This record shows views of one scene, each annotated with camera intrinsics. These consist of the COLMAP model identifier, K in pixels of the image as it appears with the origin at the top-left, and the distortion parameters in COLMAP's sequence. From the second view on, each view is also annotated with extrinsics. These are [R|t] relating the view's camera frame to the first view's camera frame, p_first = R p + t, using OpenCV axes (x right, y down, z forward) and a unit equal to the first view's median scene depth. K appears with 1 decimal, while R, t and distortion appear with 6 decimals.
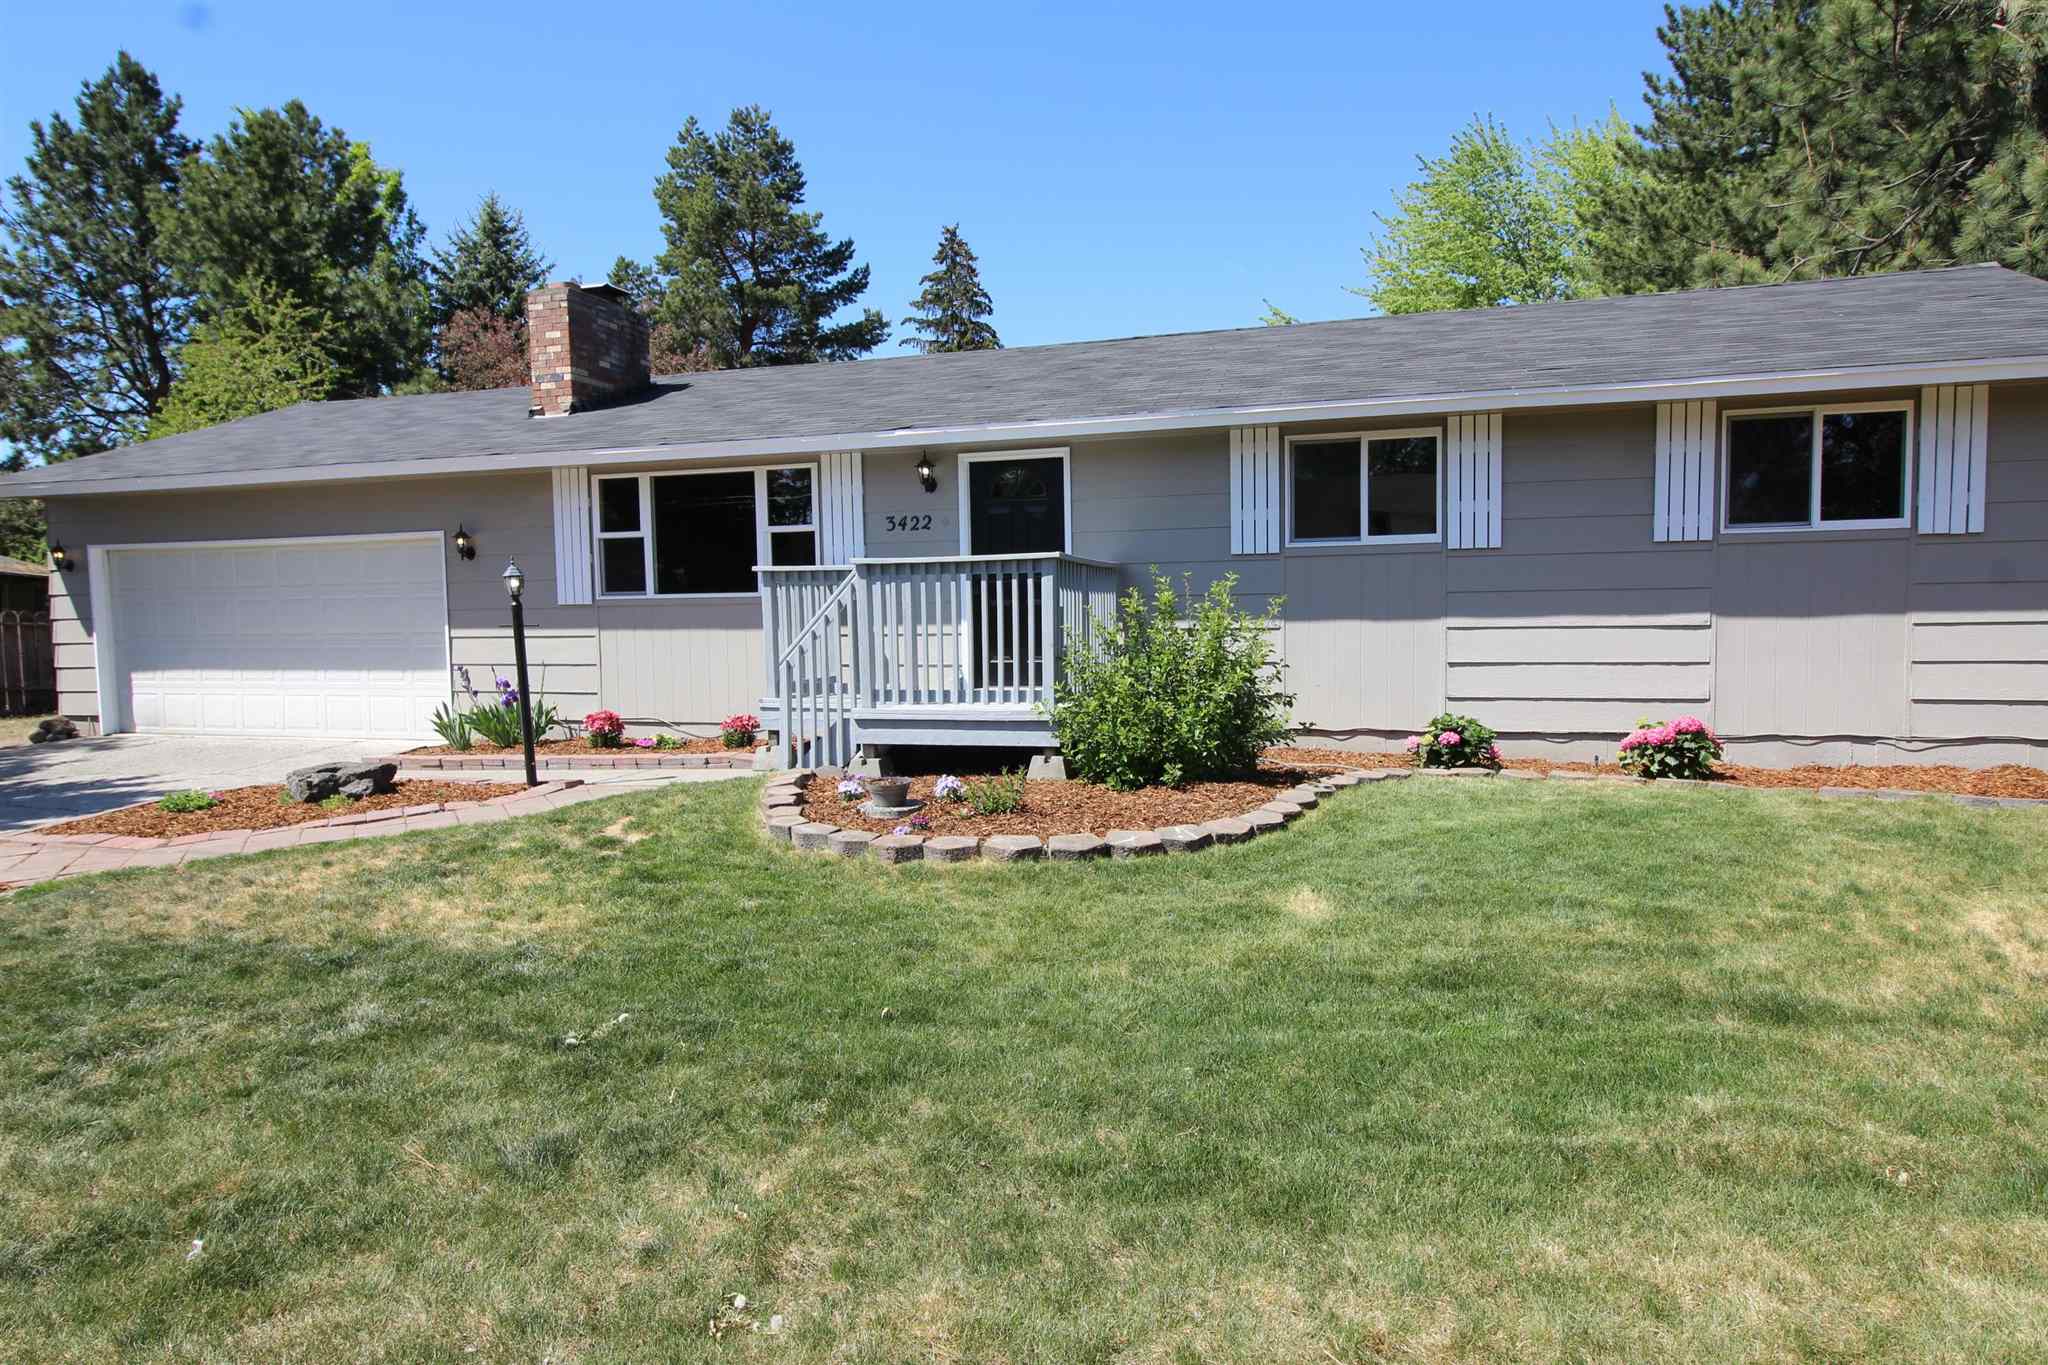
lens RADIAL K [[1237.5, 0, 1021.7], [0, 1237.5, 645.2], [0, 0, 1]] dist [0.000054, -0.000094]
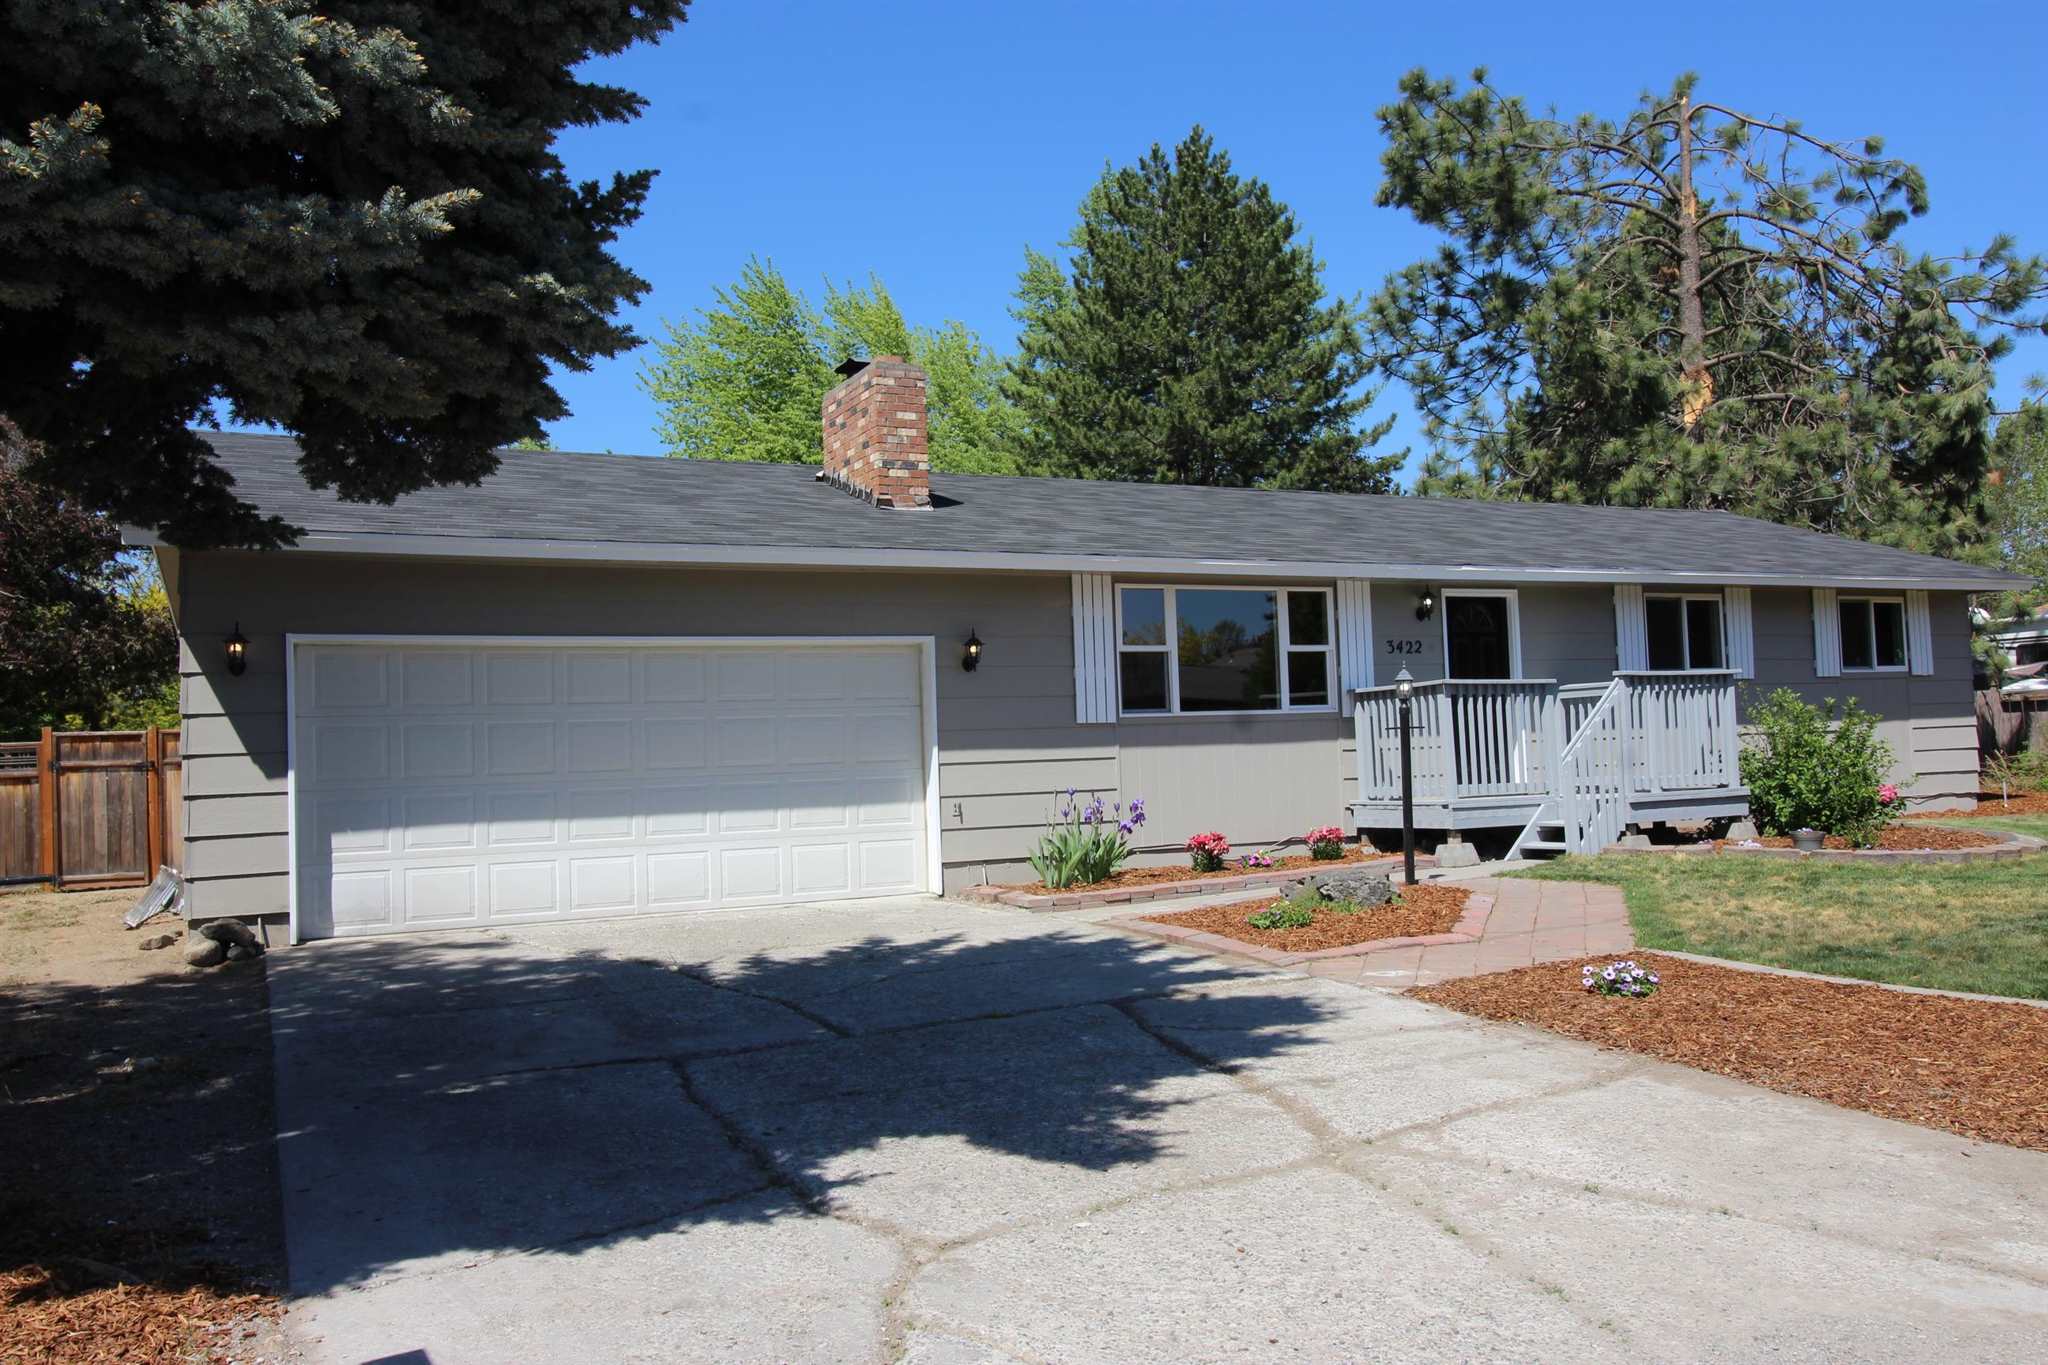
lens RADIAL K [[1489.6, 0, 983.4], [0, 1489.6, 702.6], [0, 0, 1]] dist [-0.005821, 0.002197]
pose [[0.746016, 0.014911, 0.665761, -1.227103], [0.045127, 0.996319, -0.072881, 0.030465], [-0.664397, 0.084414, 0.742597, 0.254391]]
